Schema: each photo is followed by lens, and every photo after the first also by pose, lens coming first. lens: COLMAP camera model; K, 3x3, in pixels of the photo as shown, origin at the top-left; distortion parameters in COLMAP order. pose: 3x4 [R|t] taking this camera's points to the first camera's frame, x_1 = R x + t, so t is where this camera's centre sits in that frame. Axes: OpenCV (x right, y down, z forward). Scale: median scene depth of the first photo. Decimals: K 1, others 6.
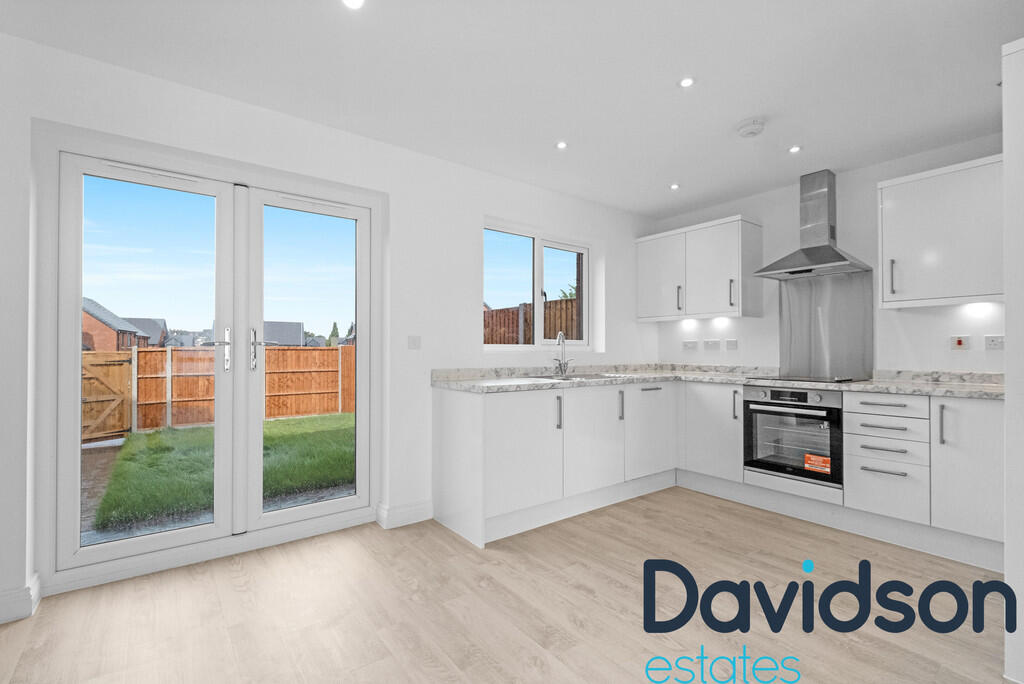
lens RADIAL K [[444.5, 0, 496.5], [0, 444.5, 345.0], [0, 0, 1]] dist [0.001885, -0.001372]
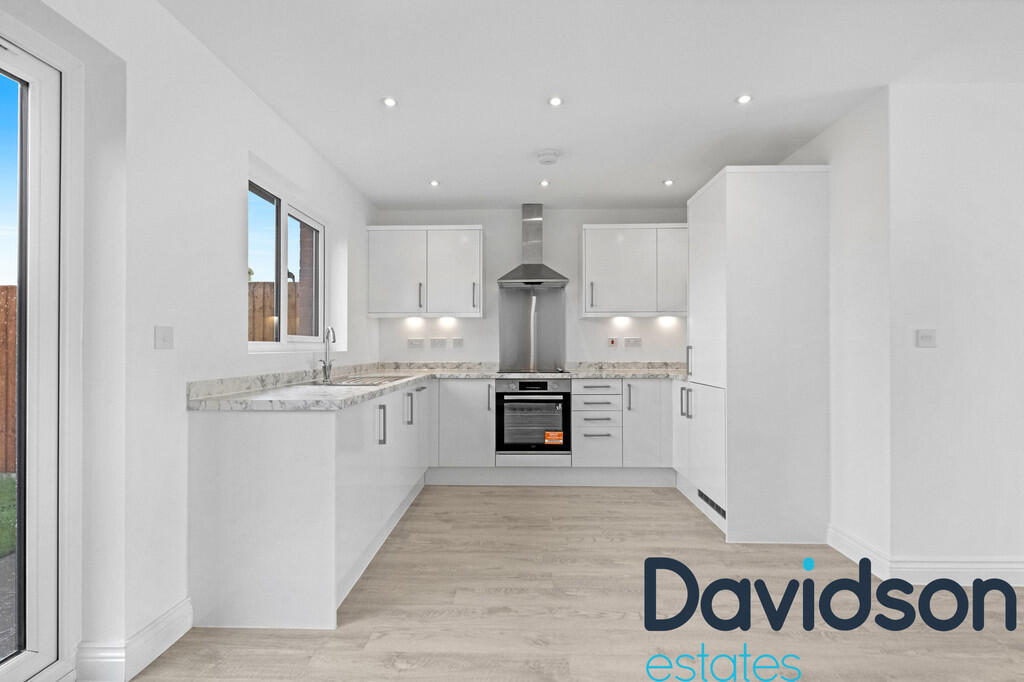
lens RADIAL K [[466.2, 0, 506.2], [0, 466.2, 342.8], [0, 0, 1]] dist [0.000299, -0.005513]
pose [[0.625349, 0.003766, 0.780337, -0.366844], [-0.005438, 0.999985, -0.000468, -0.000762], [-0.780327, -0.003951, 0.625360, 0.264411]]
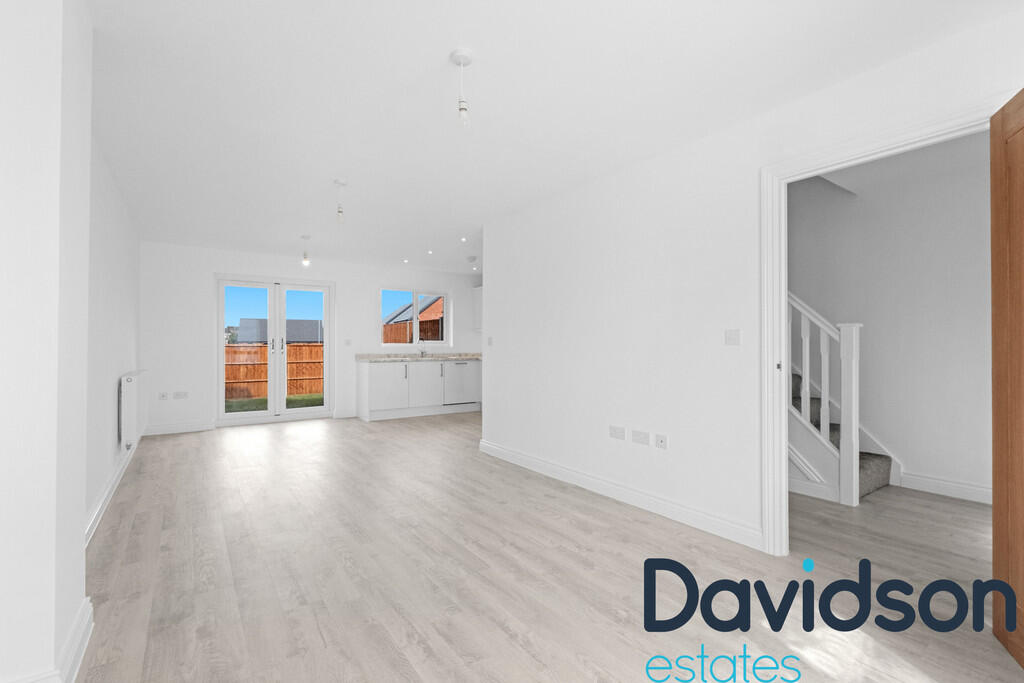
lens RADIAL K [[466.2, 0, 505.7], [0, 466.2, 342.0], [0, 0, 1]] dist [0.000299, -0.005513]
pose [[0.999169, -0.002698, -0.040669, 0.731336], [0.002840, 0.999990, 0.003445, -0.014173], [0.040660, -0.003557, 0.999167, -1.403647]]
